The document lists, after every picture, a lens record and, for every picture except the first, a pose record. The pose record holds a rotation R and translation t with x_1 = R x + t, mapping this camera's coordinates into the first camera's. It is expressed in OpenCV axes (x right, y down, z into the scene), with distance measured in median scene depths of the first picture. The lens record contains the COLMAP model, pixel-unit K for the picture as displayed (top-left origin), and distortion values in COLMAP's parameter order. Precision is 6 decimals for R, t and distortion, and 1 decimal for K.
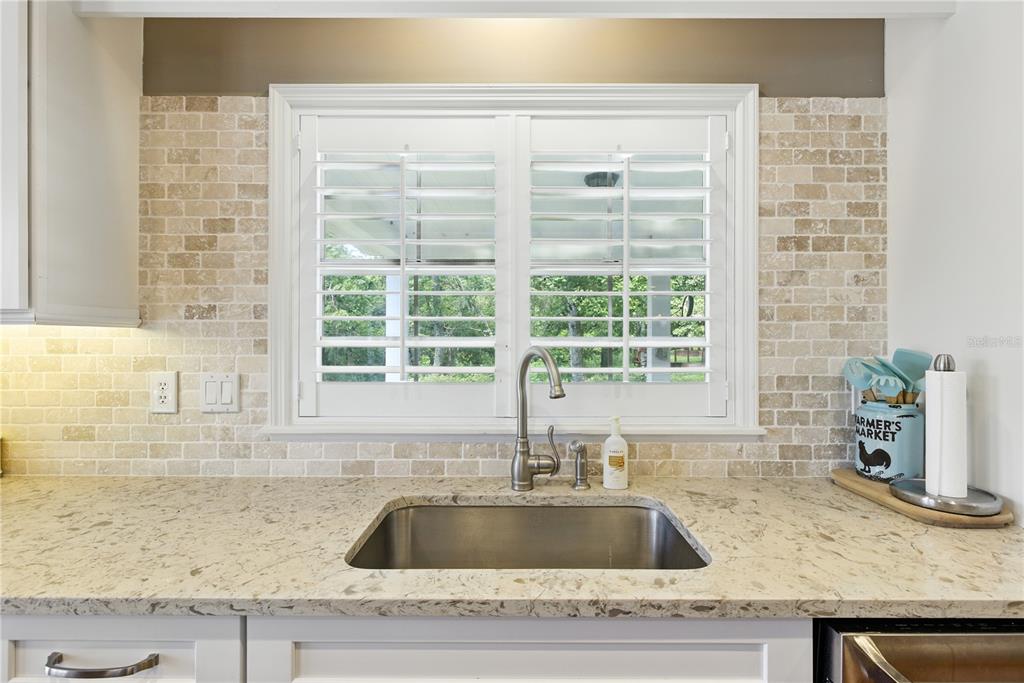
lens RADIAL K [[471.6, 0, 513.1], [0, 471.6, 338.7], [0, 0, 1]] dist [-0.003918, -0.000084]
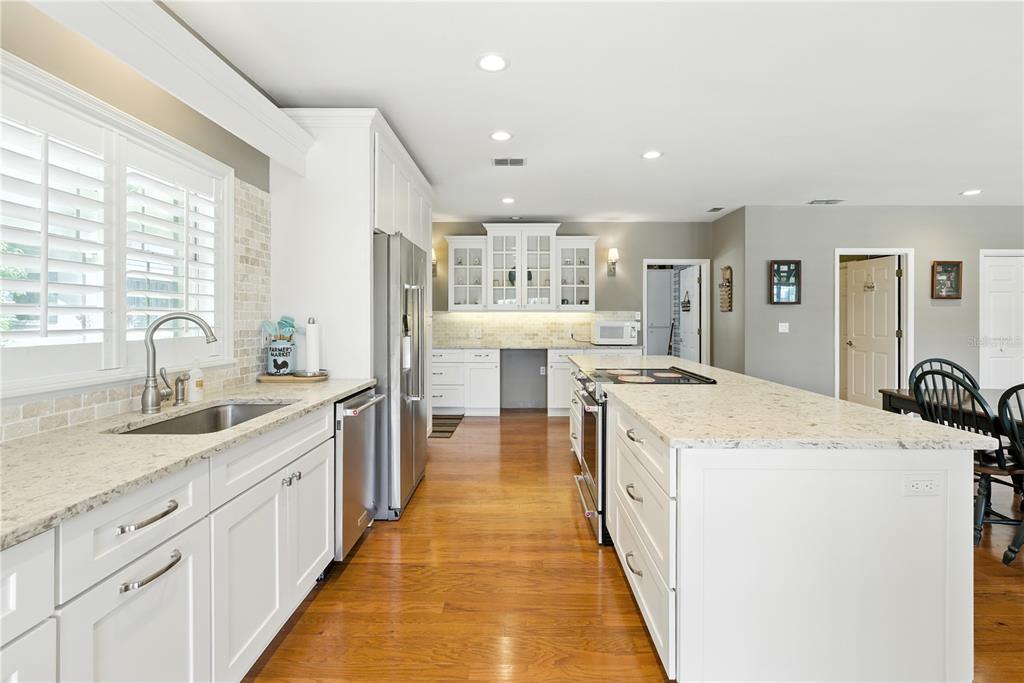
lens RADIAL K [[471.6, 0, 520.9], [0, 471.6, 310.9], [0, 0, 1]] dist [-0.003918, -0.000084]
pose [[0.001103, 0.013635, 0.999906, -1.281572], [-0.001663, 0.999906, -0.013633, 0.025609], [-0.999998, -0.001648, 0.001125, -0.102548]]
